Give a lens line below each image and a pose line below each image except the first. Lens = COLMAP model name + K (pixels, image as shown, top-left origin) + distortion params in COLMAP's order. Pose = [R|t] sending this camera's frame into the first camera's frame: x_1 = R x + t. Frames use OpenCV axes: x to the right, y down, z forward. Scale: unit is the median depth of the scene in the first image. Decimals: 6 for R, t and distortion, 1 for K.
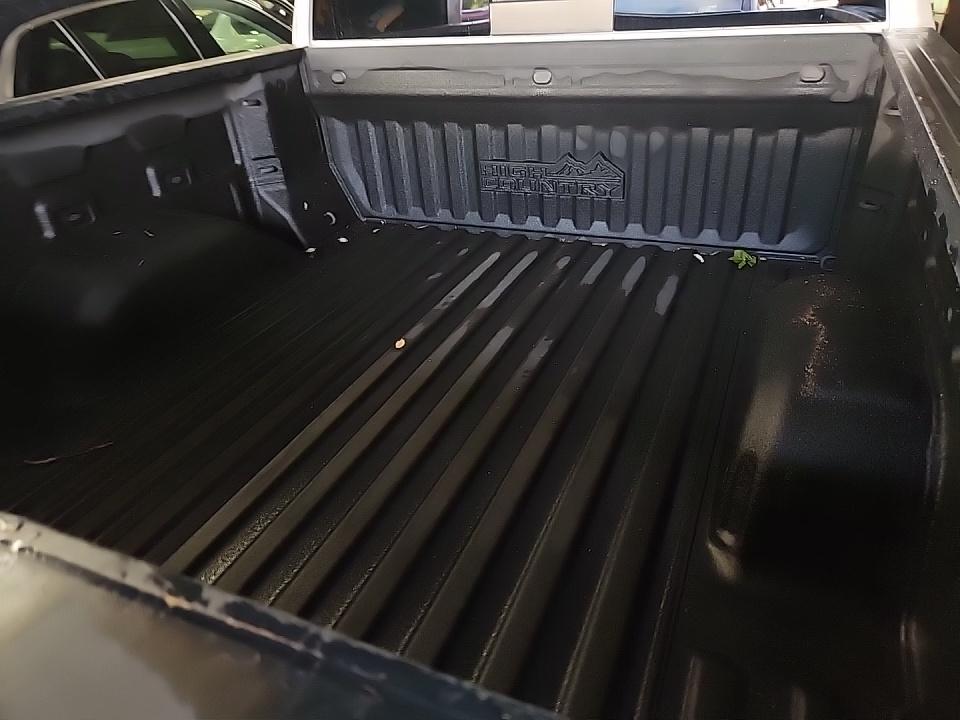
lens RADIAL K [[624.6, 0, 483.9], [0, 624.6, 354.6], [0, 0, 1]] dist [0.005065, -0.001853]
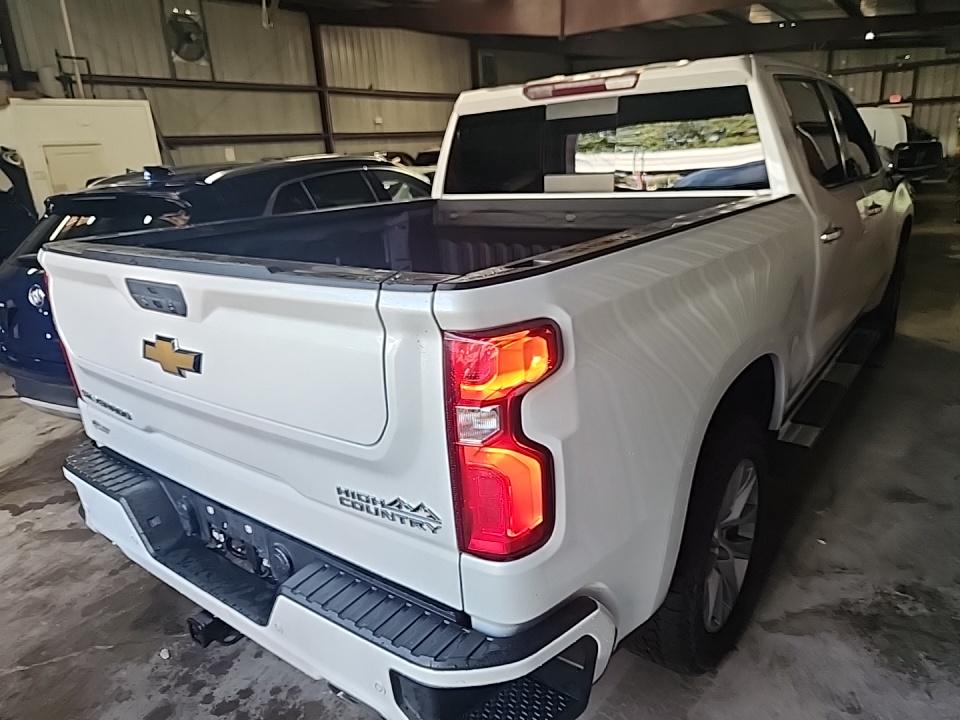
lens RADIAL K [[624.6, 0, 483.9], [0, 624.6, 354.6], [0, 0, 1]] dist [0.005065, -0.001853]
pose [[0.977880, 0.070397, -0.196963, 0.201612], [-0.111995, 0.971524, -0.208799, 0.252065], [0.176655, 0.226240, 0.957919, -0.487693]]
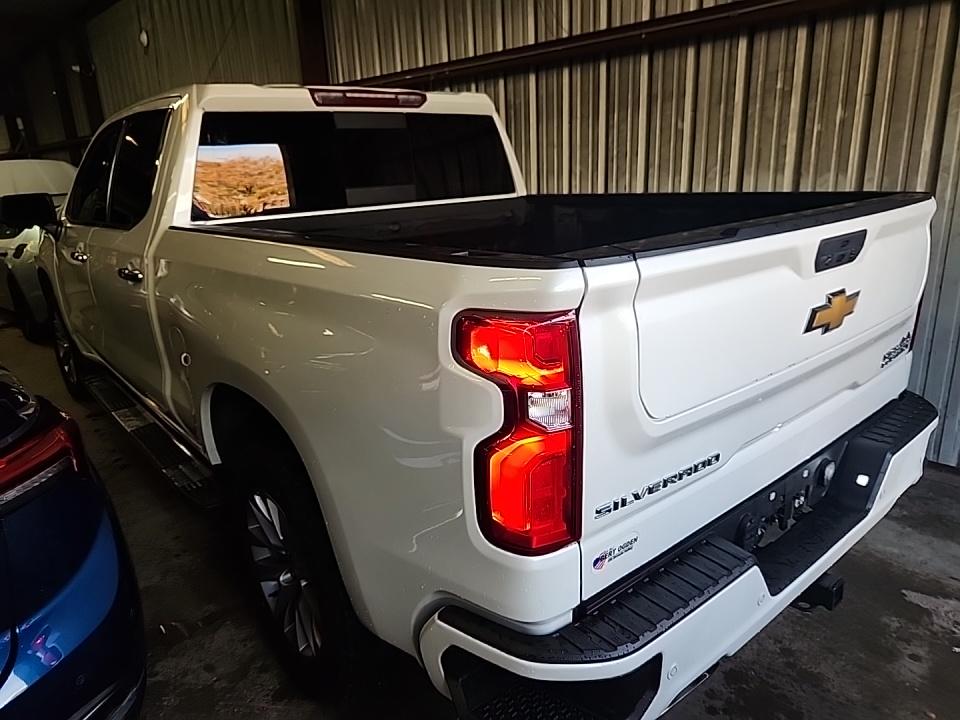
lens RADIAL K [[640.6, 0, 463.8], [0, 640.6, 362.6], [0, 0, 1]] dist [0.008181, -0.004324]
pose [[0.461366, -0.217652, 0.860098, -1.227904], [0.473083, 0.880474, -0.030959, 0.000672], [-0.750556, 0.421181, 0.509188, 0.150062]]
